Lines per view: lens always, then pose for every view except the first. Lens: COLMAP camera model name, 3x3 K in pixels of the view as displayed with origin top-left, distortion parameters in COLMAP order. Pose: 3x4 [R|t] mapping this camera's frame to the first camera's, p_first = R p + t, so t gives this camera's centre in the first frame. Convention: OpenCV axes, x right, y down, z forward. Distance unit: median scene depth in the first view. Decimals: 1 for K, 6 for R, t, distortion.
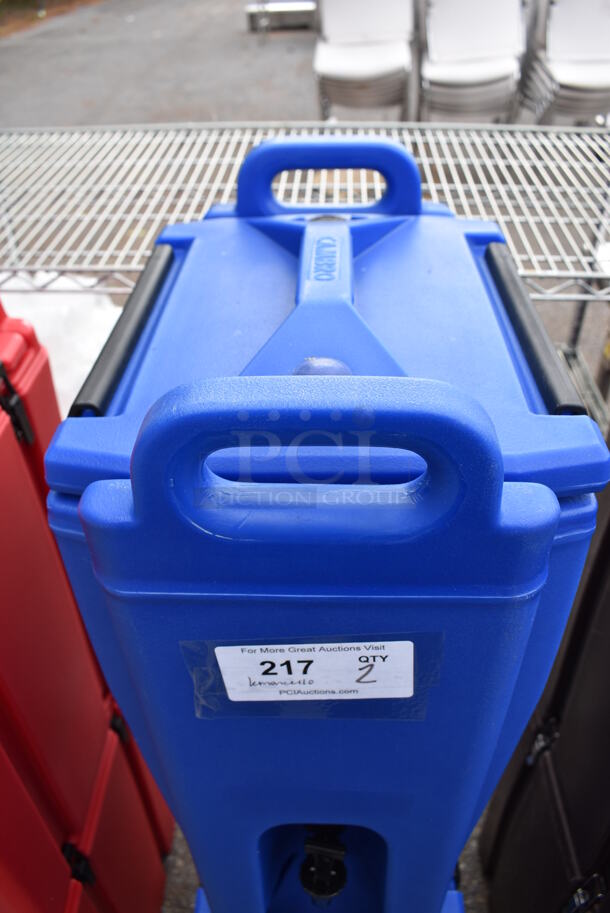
lens RADIAL K [[733.4, 0, 301.1], [0, 733.4, 451.5], [0, 0, 1]] dist [-0.093690, 0.018754]
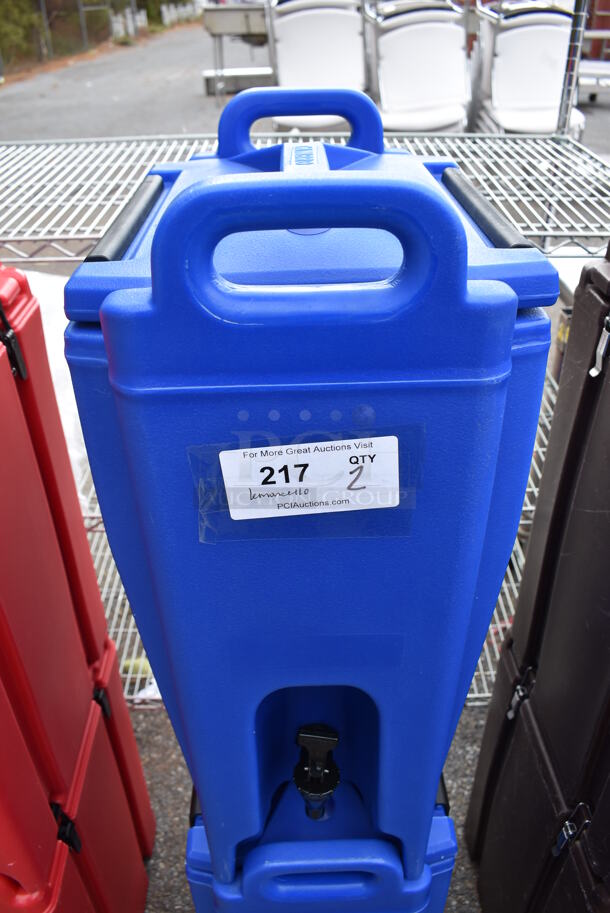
lens RADIAL K [[733.4, 0, 300.8], [0, 733.4, 432.9], [0, 0, 1]] dist [-0.093690, 0.018754]
pose [[0.998499, -0.026726, 0.047817, -0.036739], [0.030895, 0.995579, -0.088701, 0.263948], [-0.045235, 0.090045, 0.994910, -0.088412]]
